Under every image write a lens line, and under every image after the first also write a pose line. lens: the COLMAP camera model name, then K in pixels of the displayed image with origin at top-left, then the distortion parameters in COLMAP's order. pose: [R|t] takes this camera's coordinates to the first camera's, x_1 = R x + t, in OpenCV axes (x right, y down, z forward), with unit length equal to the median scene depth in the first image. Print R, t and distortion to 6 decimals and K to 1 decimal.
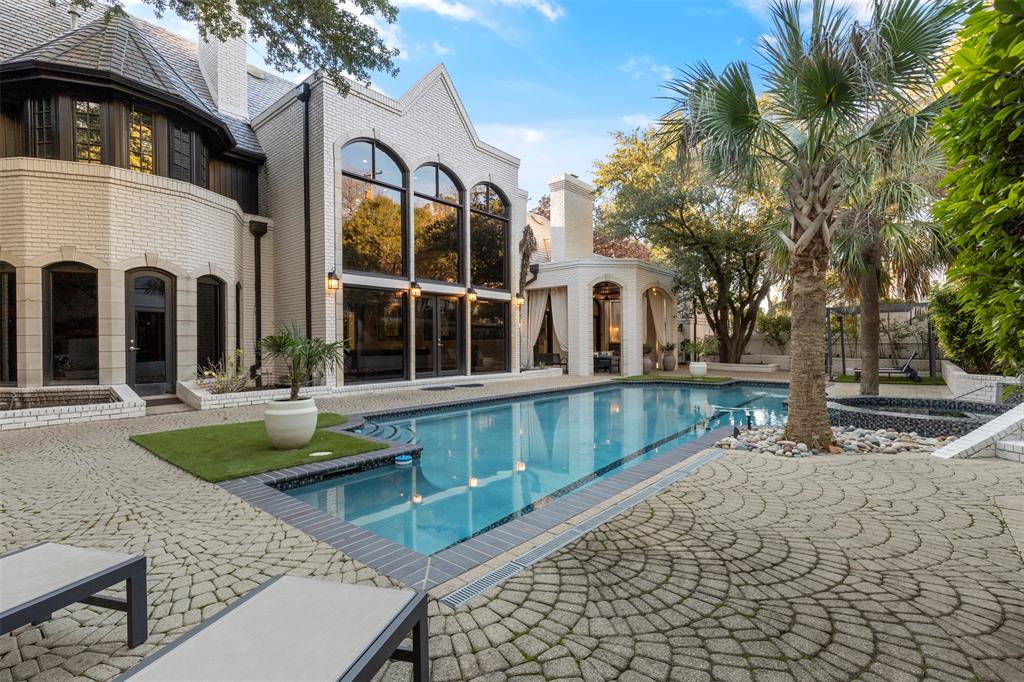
lens RADIAL K [[467.4, 0, 516.1], [0, 467.4, 358.6], [0, 0, 1]] dist [0.000383, -0.000023]
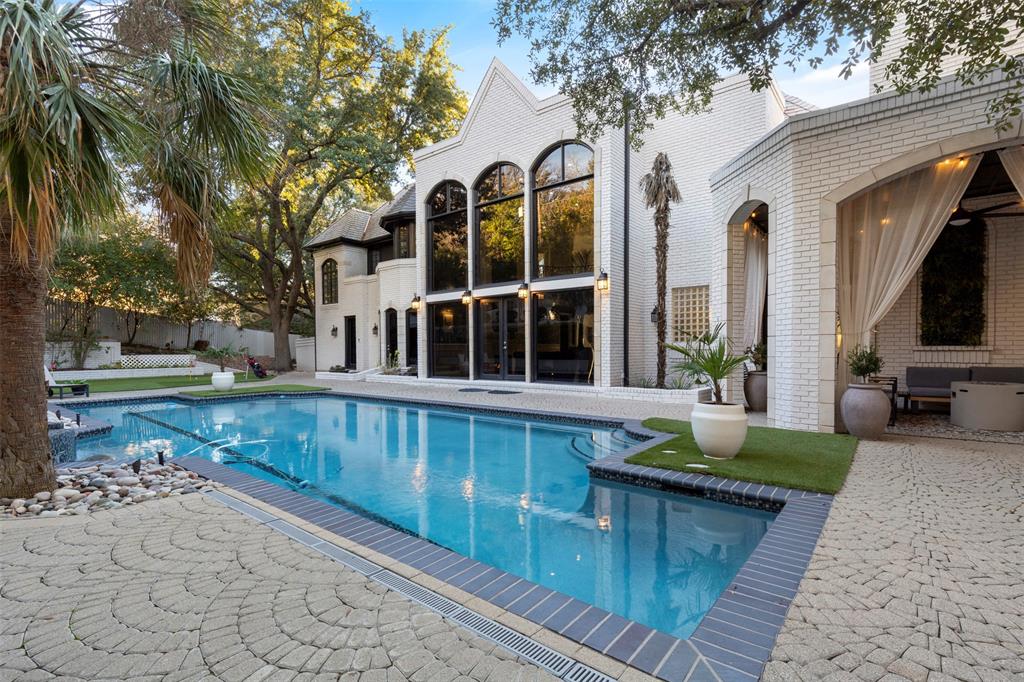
lens RADIAL K [[477.9, 0, 512.0], [0, 477.9, 341.0], [0, 0, 1]] dist [0.000975, 0.000131]
pose [[0.011304, -0.003187, -0.999931, 0.816313], [-0.016503, 0.999858, -0.003373, -0.038743], [0.999800, 0.016540, 0.011250, 0.981712]]
